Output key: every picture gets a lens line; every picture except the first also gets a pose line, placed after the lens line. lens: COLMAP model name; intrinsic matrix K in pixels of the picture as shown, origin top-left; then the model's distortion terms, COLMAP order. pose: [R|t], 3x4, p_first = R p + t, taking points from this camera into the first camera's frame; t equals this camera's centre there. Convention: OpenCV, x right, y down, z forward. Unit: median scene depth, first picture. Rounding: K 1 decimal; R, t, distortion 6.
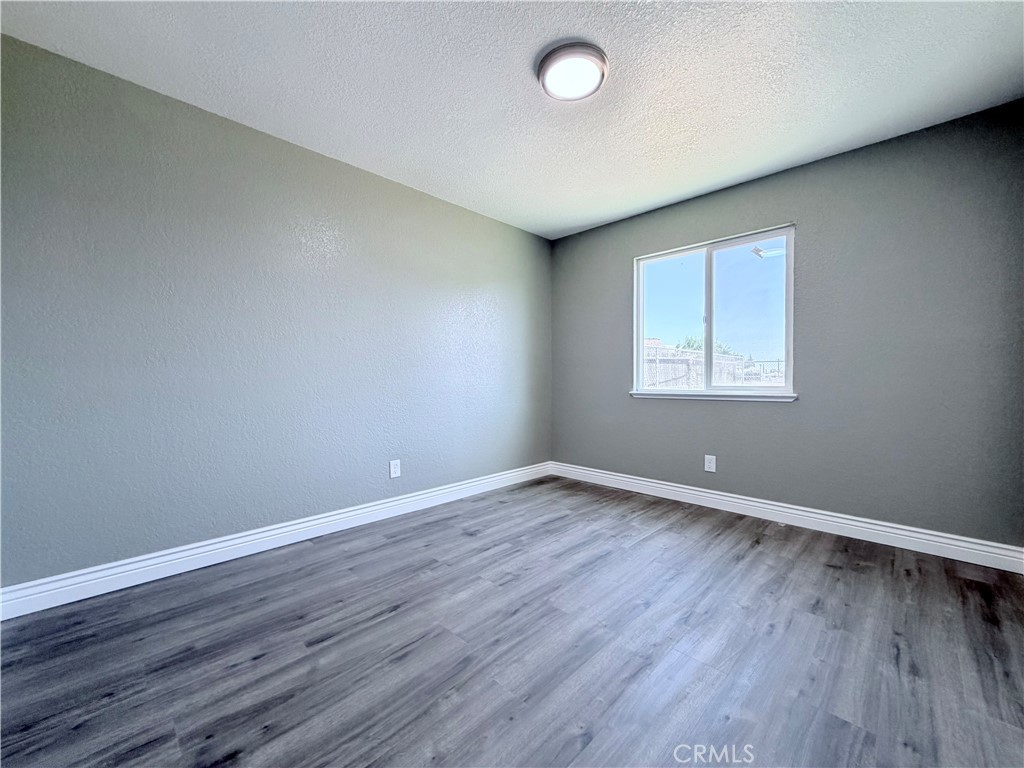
lens RADIAL K [[409.6, 0, 510.5], [0, 409.6, 383.3], [0, 0, 1]] dist [0.000015, 0.000438]
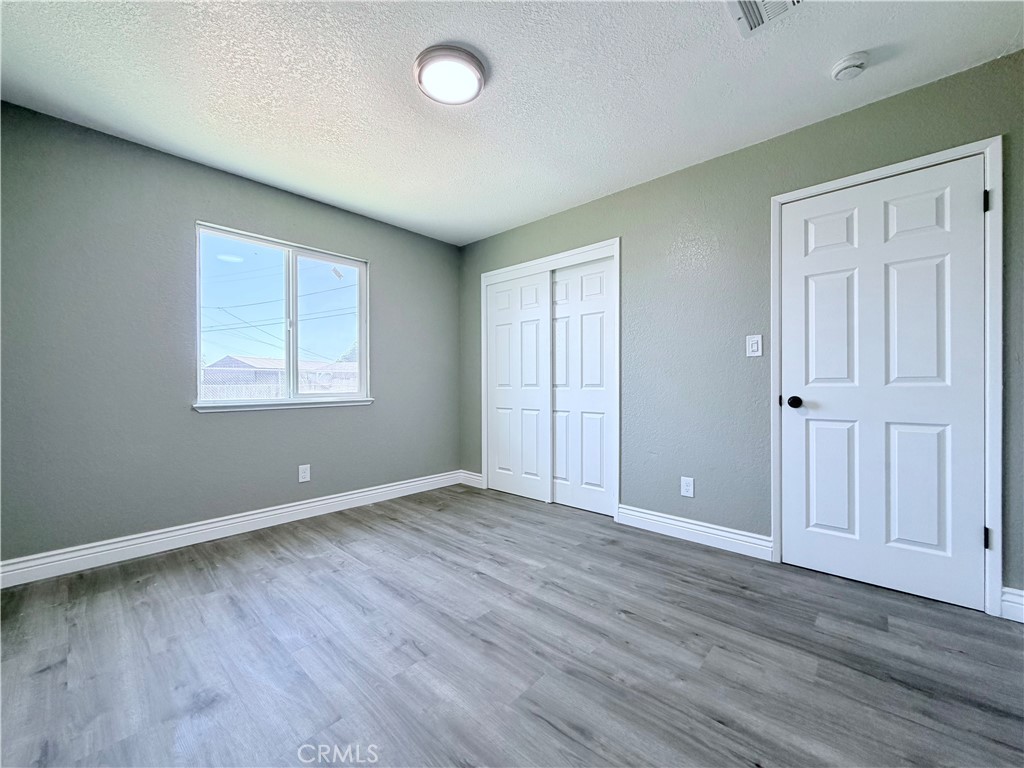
lens RADIAL K [[409.6, 0, 510.5], [0, 409.6, 383.3], [0, 0, 1]] dist [0.000015, 0.000438]
pose [[-0.034529, 0.004820, 0.999392, -0.639876], [0.014460, 0.999886, -0.004323, -0.009019], [-0.999299, 0.014302, -0.034594, 0.687647]]
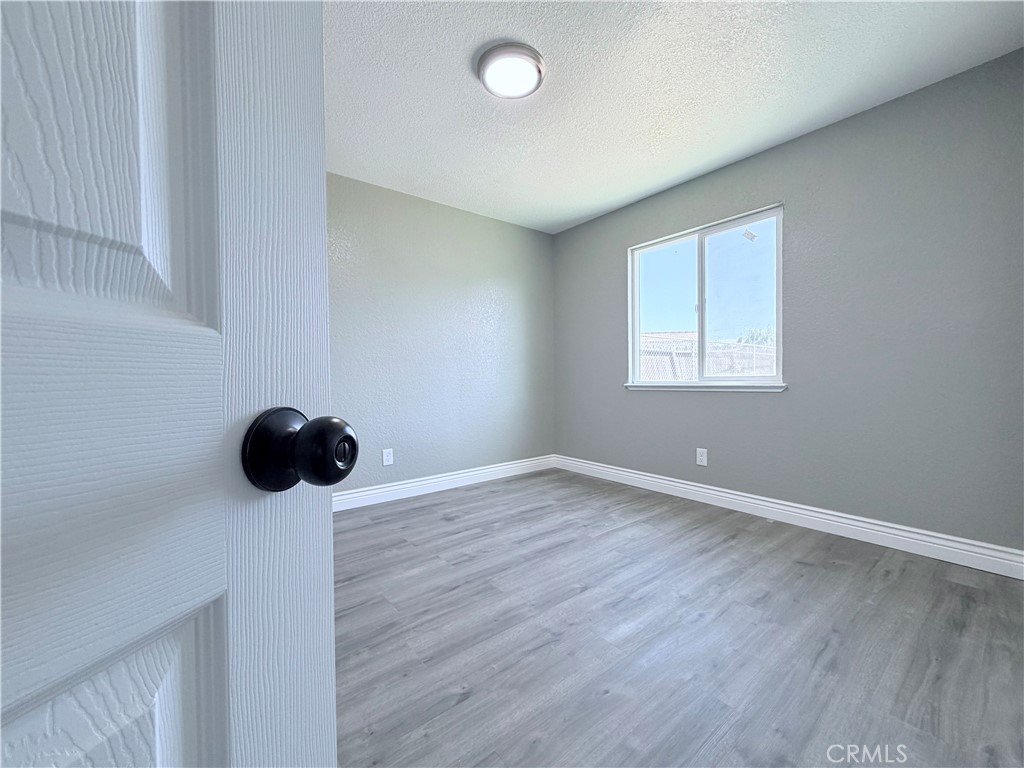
lens RADIAL K [[409.6, 0, 510.5], [0, 409.6, 383.3], [0, 0, 1]] dist [0.000015, 0.000438]
pose [[0.991820, -0.008034, -0.127394, 0.208183], [0.008631, 0.999954, 0.004133, 0.017824], [0.127355, -0.005199, 0.991844, -0.021899]]
